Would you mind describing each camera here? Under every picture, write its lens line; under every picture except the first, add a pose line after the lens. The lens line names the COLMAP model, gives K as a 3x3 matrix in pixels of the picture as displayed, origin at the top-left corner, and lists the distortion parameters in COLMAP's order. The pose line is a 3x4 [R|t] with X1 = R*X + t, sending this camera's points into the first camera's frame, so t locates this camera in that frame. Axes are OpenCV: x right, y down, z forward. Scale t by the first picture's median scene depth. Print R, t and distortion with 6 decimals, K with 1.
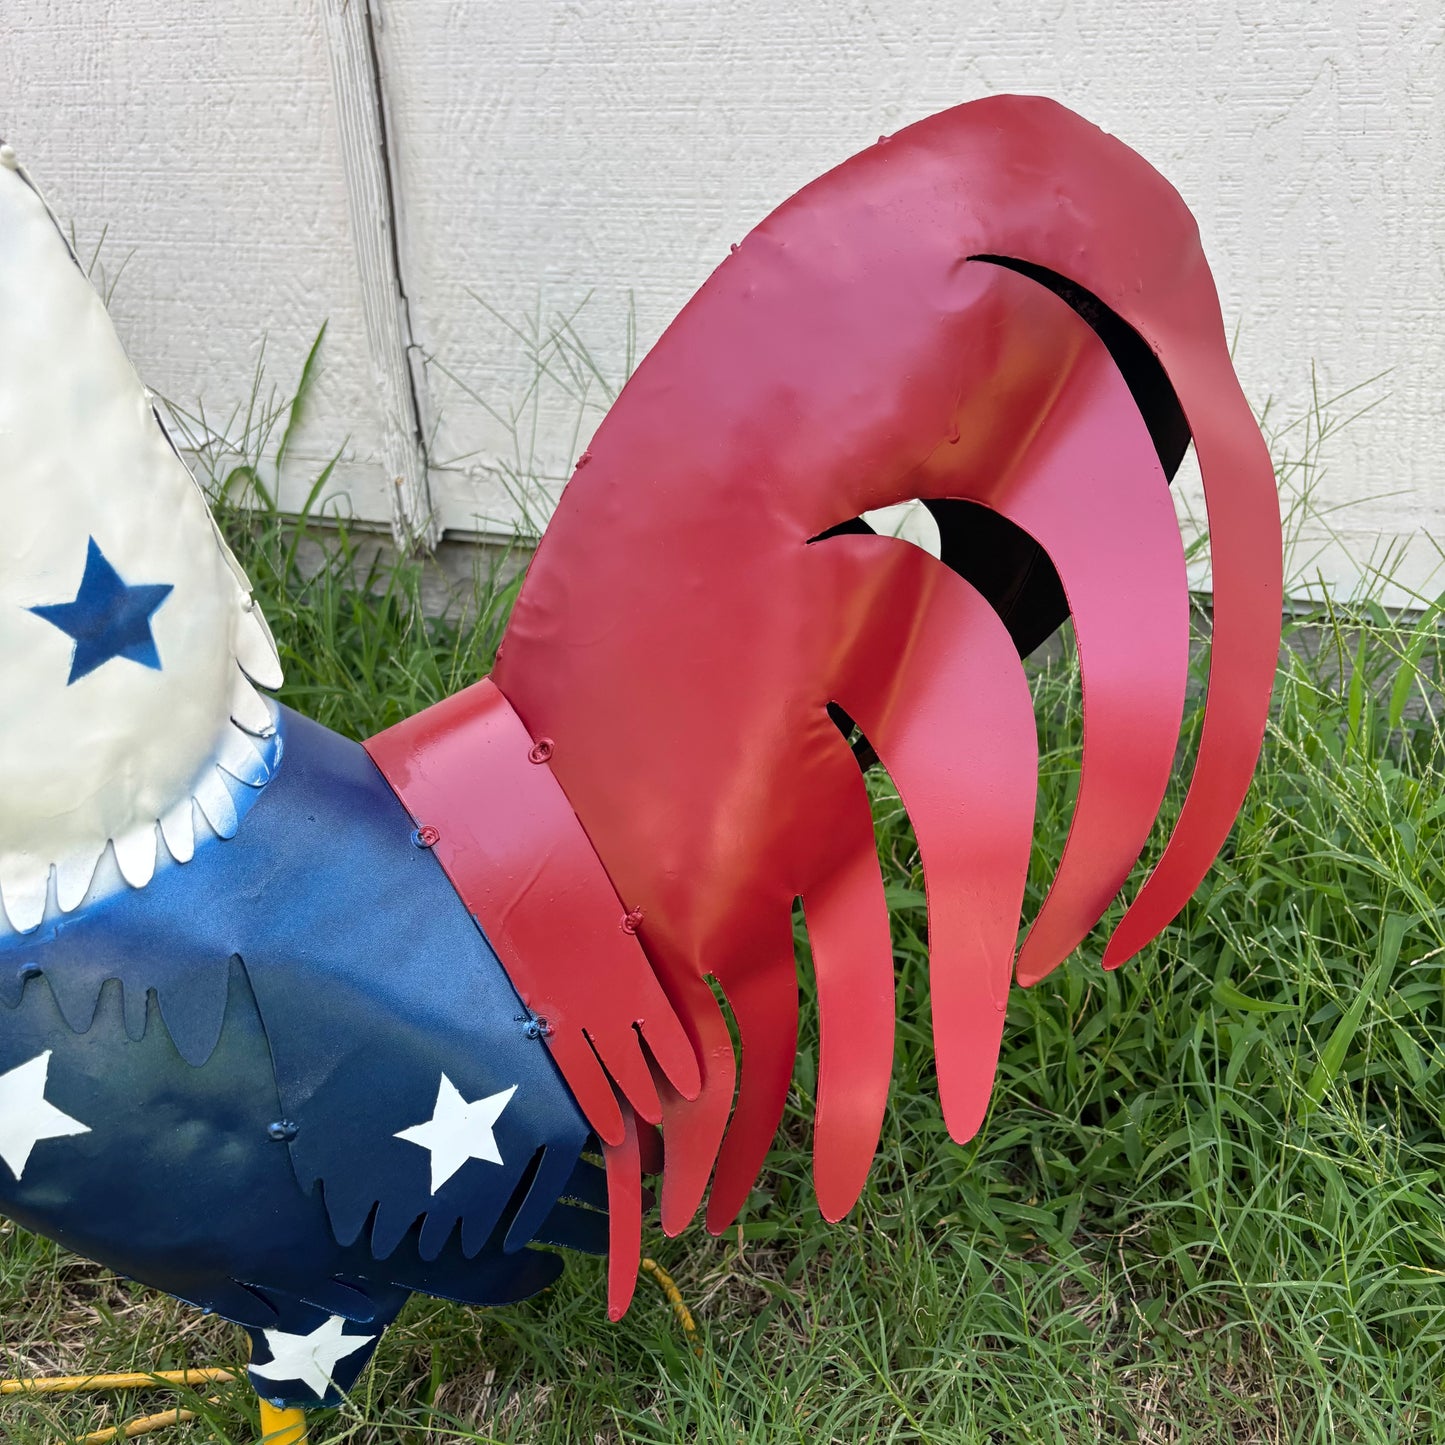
lens RADIAL K [[1429.4, 0, 722.5], [0, 1429.4, 722.5], [0, 0, 1]] dist [0.023298, -0.014473]
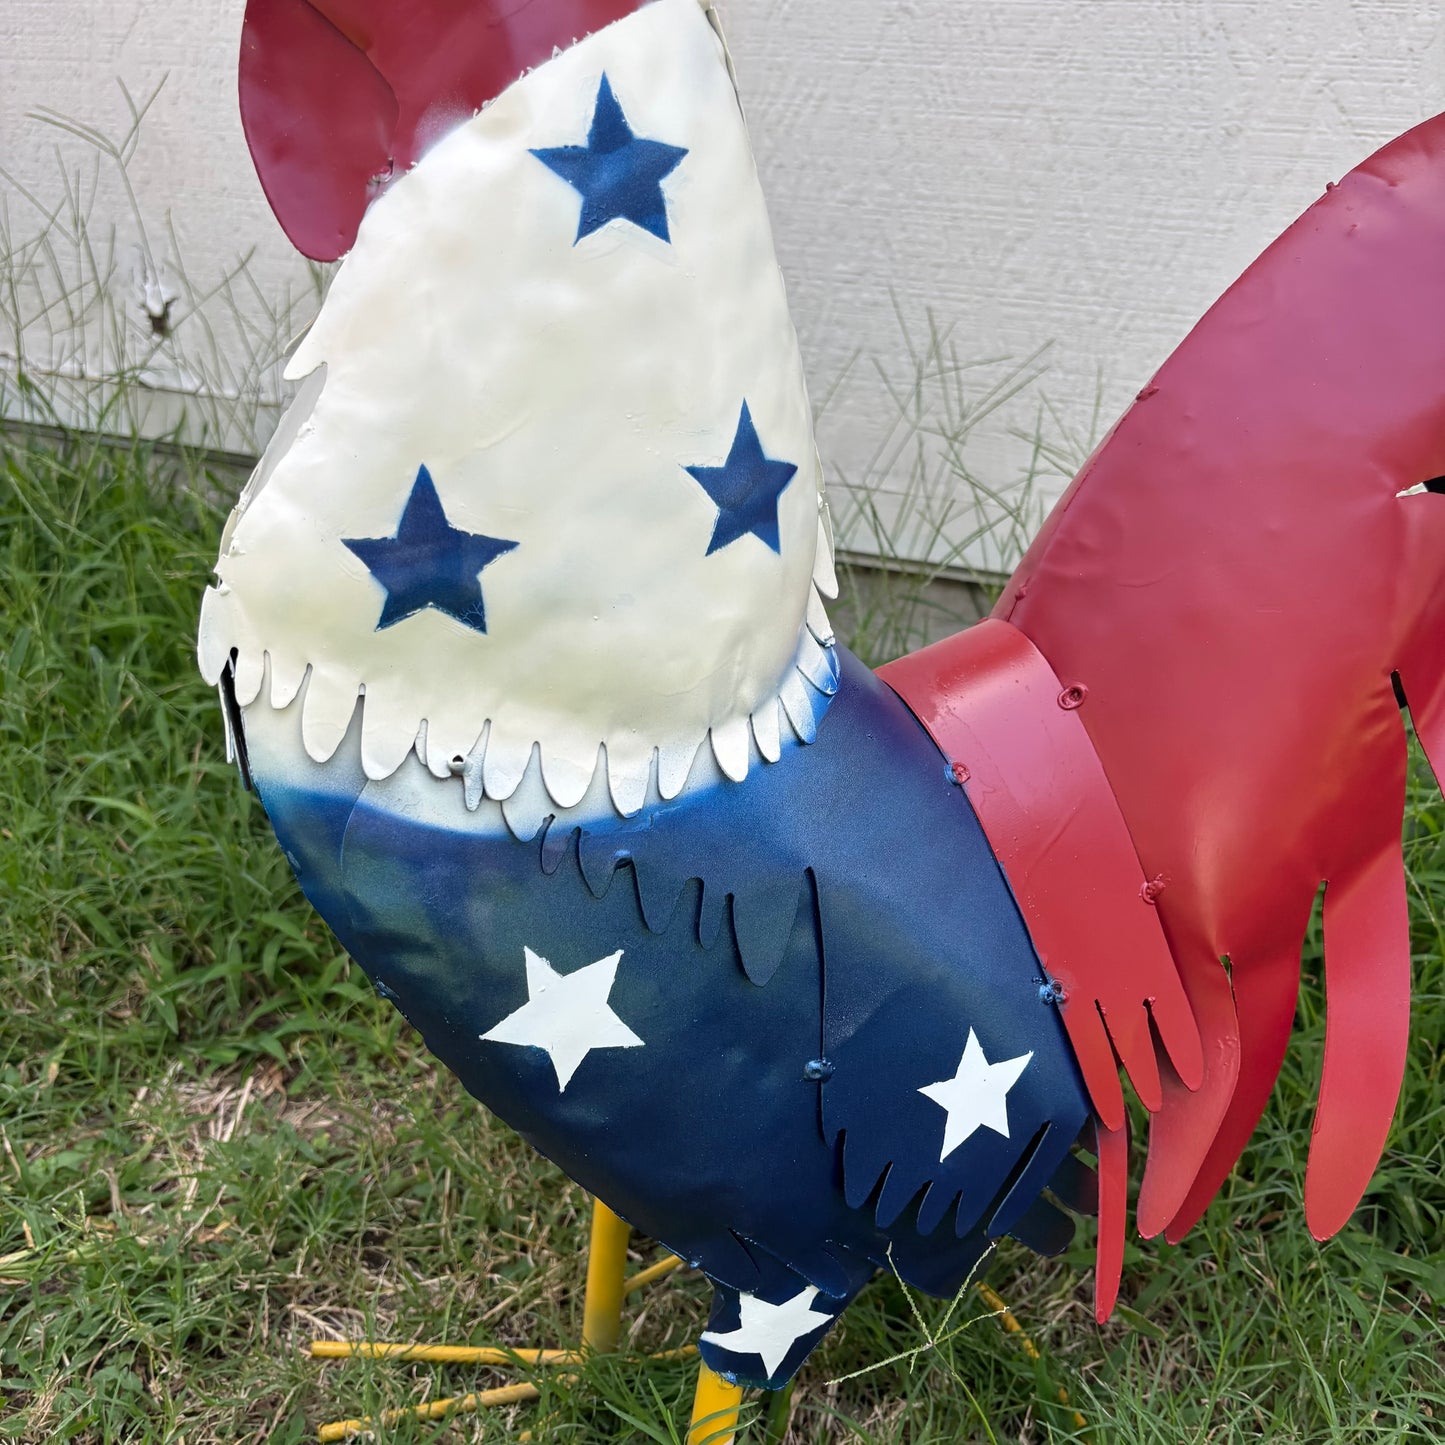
lens RADIAL K [[1432.2, 0, 735.2], [0, 1432.2, 711.5], [0, 0, 1]] dist [0.019258, -0.010442]
pose [[0.996062, 0.088251, -0.008548, -0.272224], [-0.088578, 0.994711, -0.051997, 0.078987], [0.003914, 0.052550, 0.998611, 0.049896]]
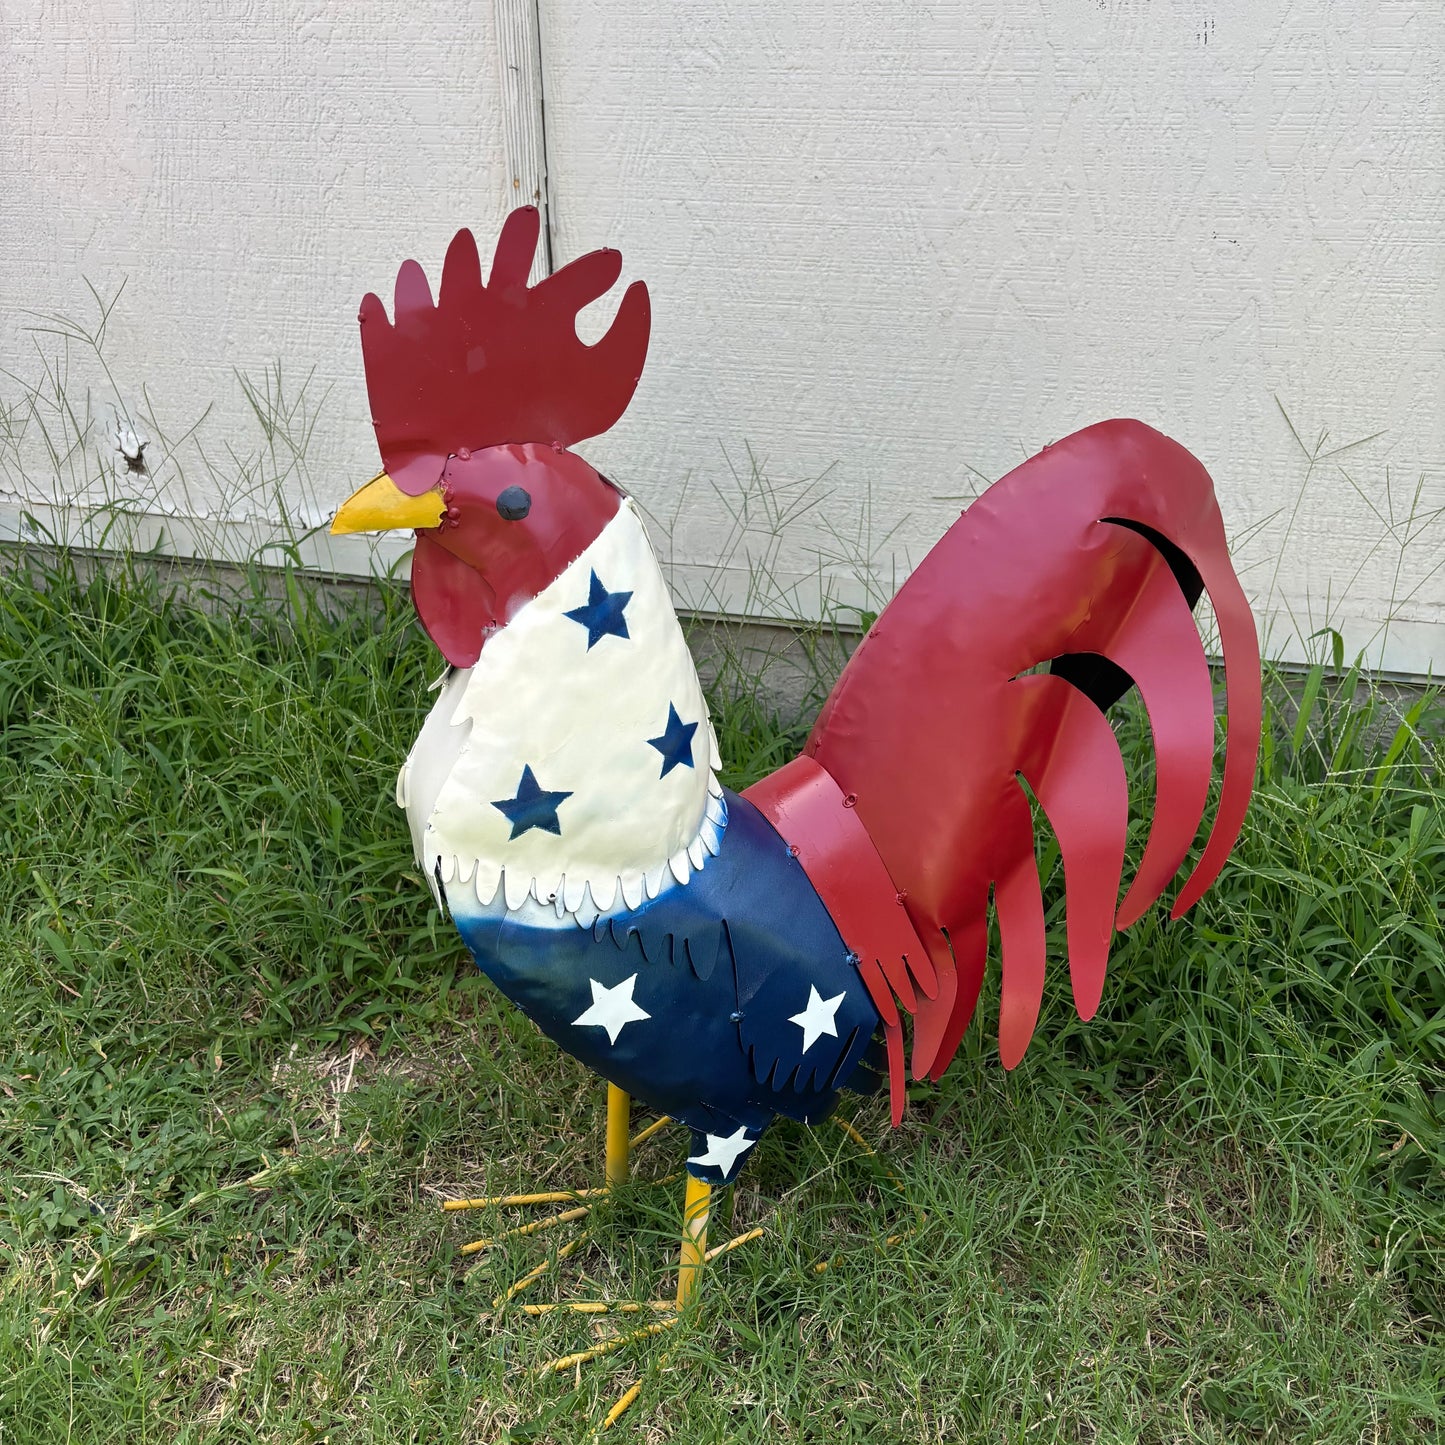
lens RADIAL K [[1395.8, 0, 700.7], [0, 1395.8, 719.4], [0, 0, 1]] dist [0.032762, -0.024258]
pose [[0.997162, -0.015979, 0.073567, -0.347638], [0.014707, 0.999733, 0.017802, -0.088859], [-0.073831, -0.016670, 0.997131, -0.541591]]
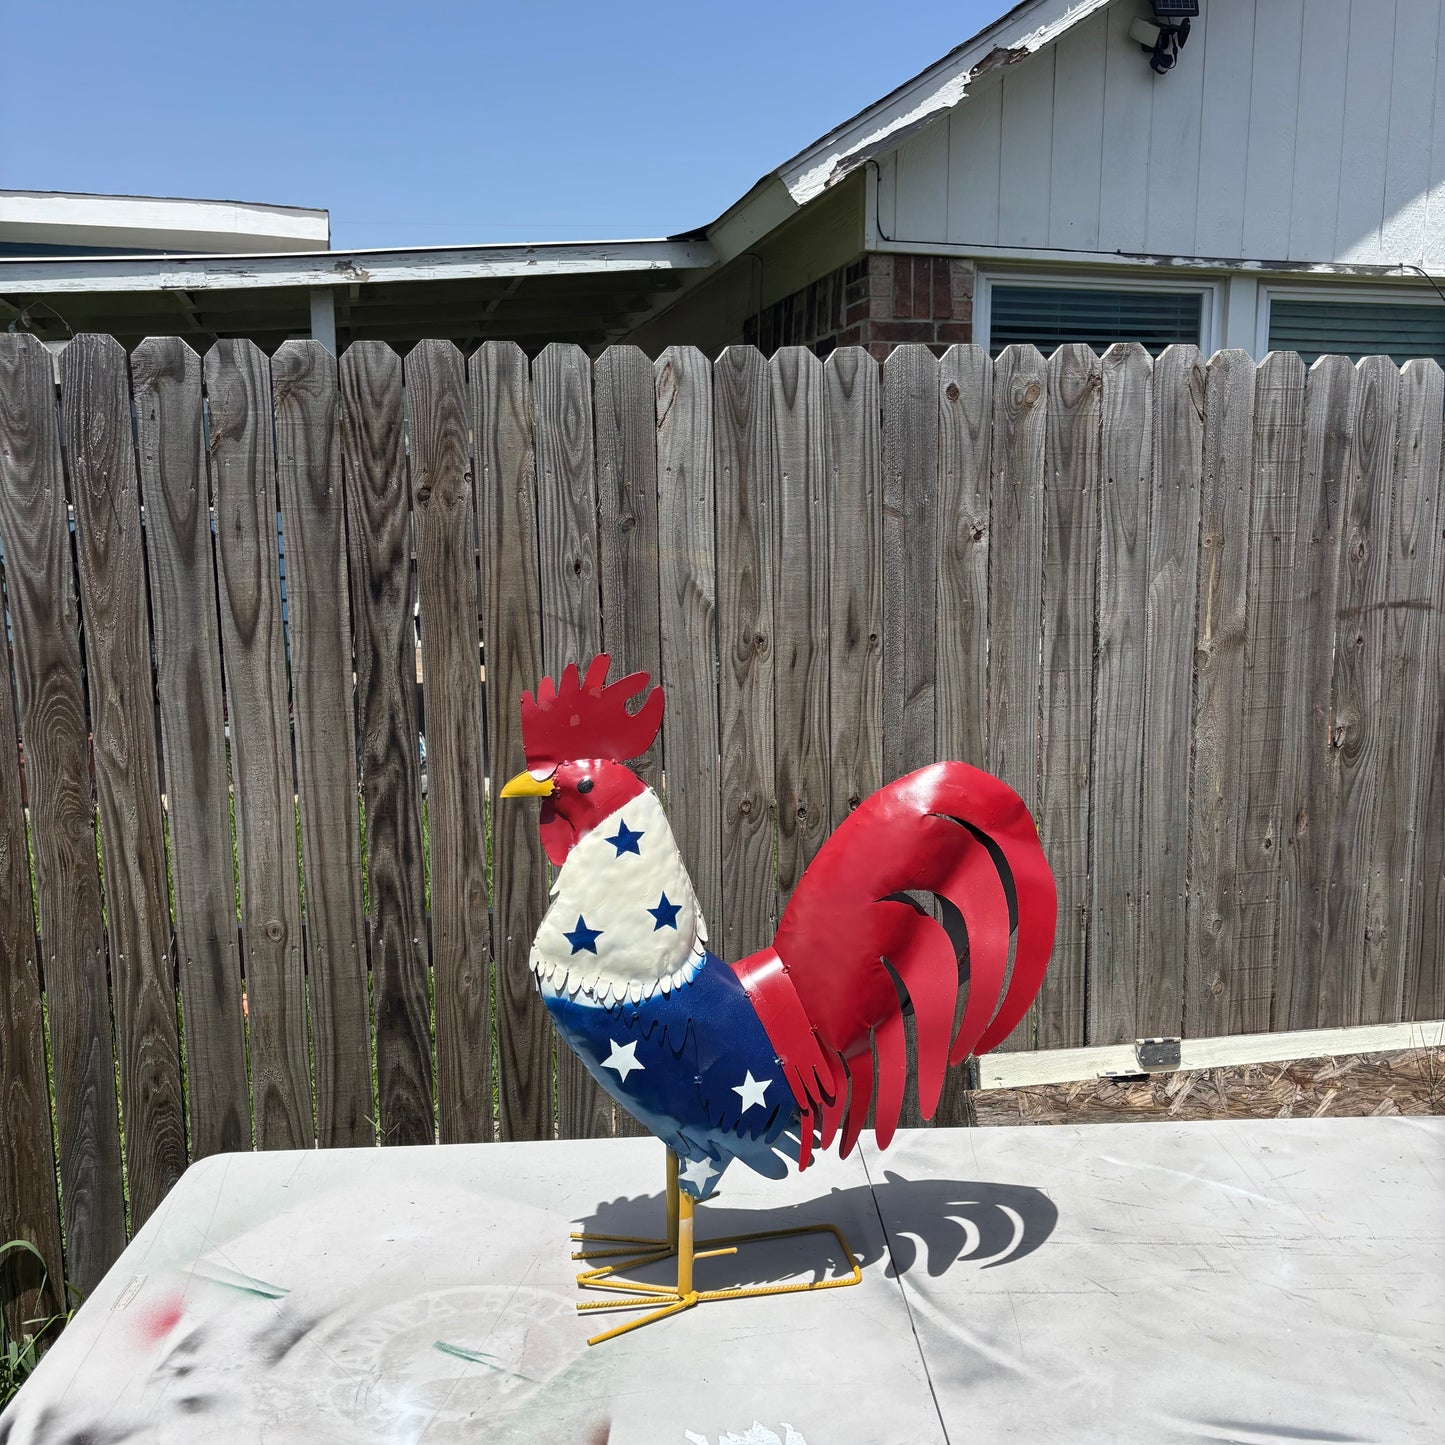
lens RADIAL K [[1429.4, 0, 722.5], [0, 1429.4, 722.5], [0, 0, 1]] dist [0.023298, -0.014473]
pose [[0.973724, 0.009727, -0.227524, 0.336662], [-0.069593, 0.964004, -0.256619, 0.242776], [0.216838, 0.265710, 0.939351, -1.594167]]
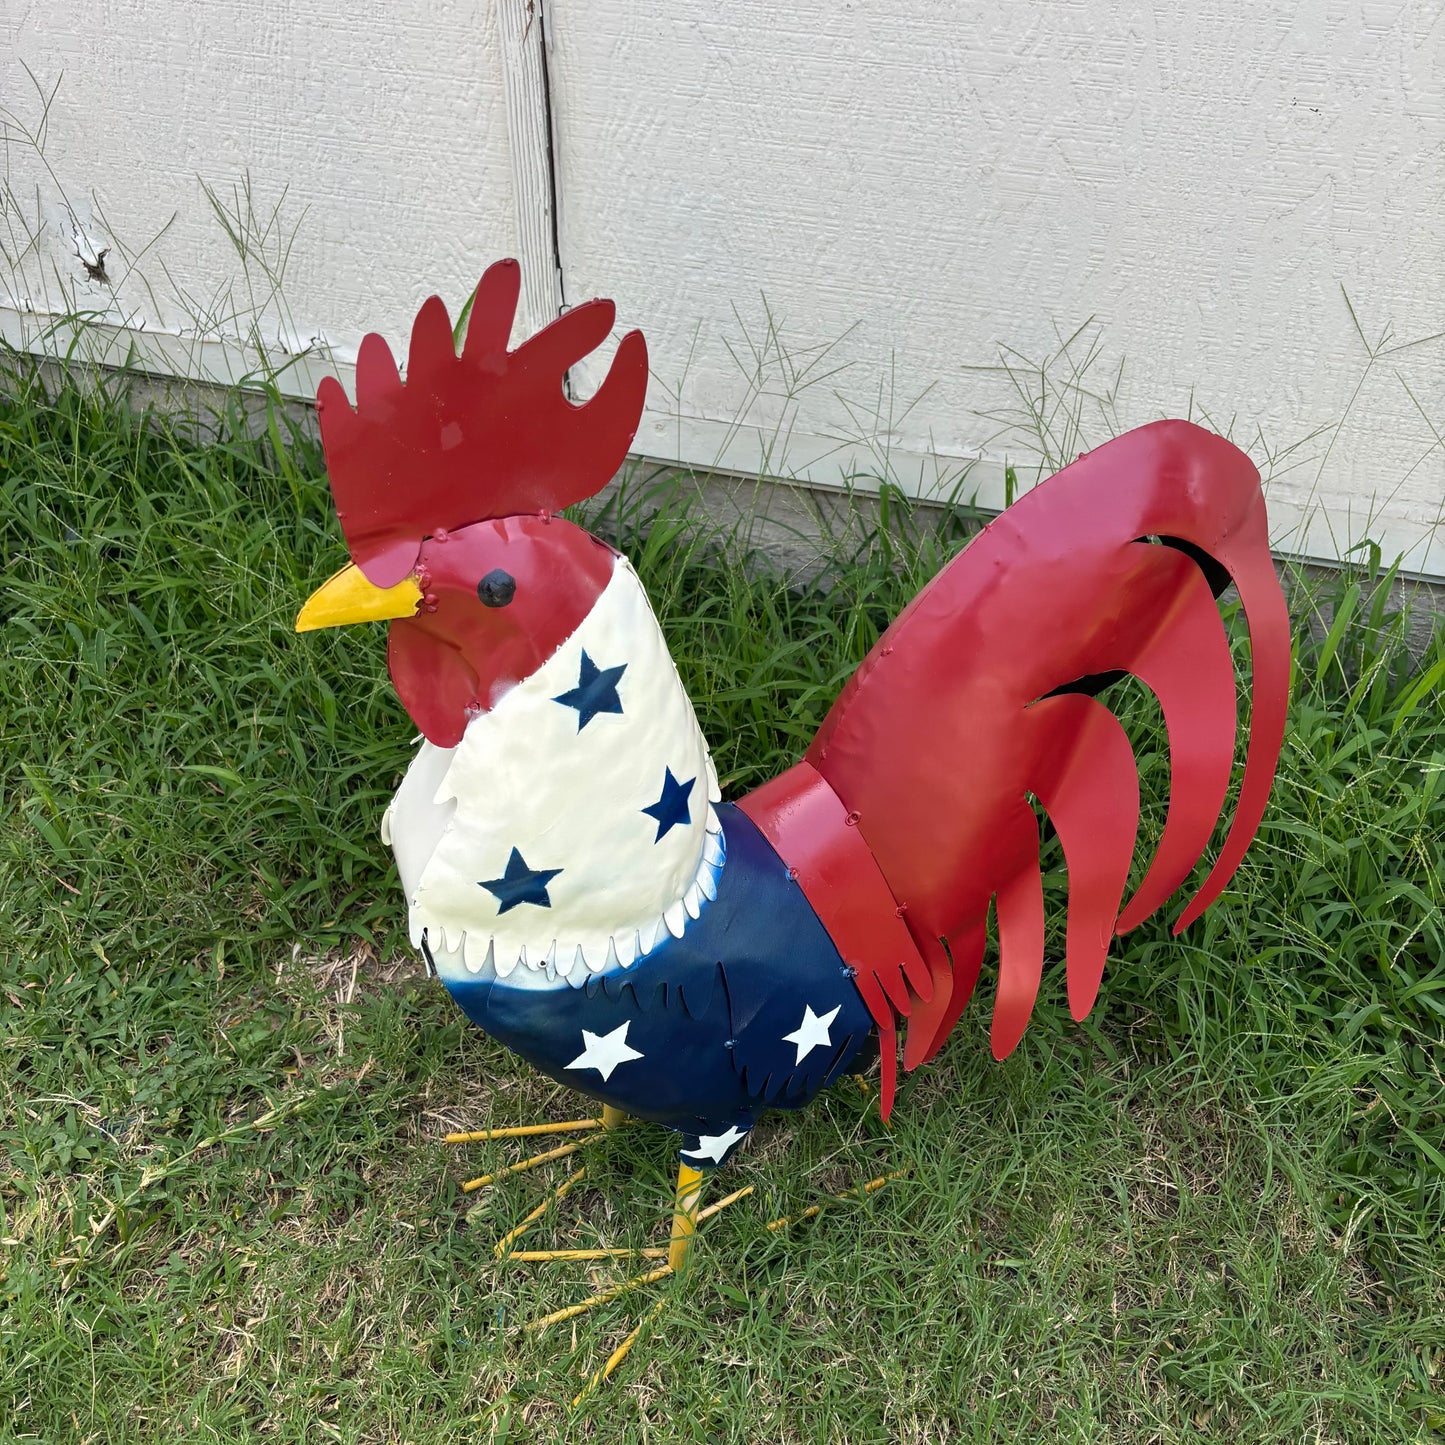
lens RADIAL K [[1406.2, 0, 725.6], [0, 1406.2, 702.4], [0, 0, 1]] dist [0.025353, -0.011179]
pose [[0.996831, -0.013591, 0.078382, -0.326287], [-0.005488, 0.971204, 0.238185, -0.405605], [-0.079362, -0.237860, 0.968052, -0.446709]]
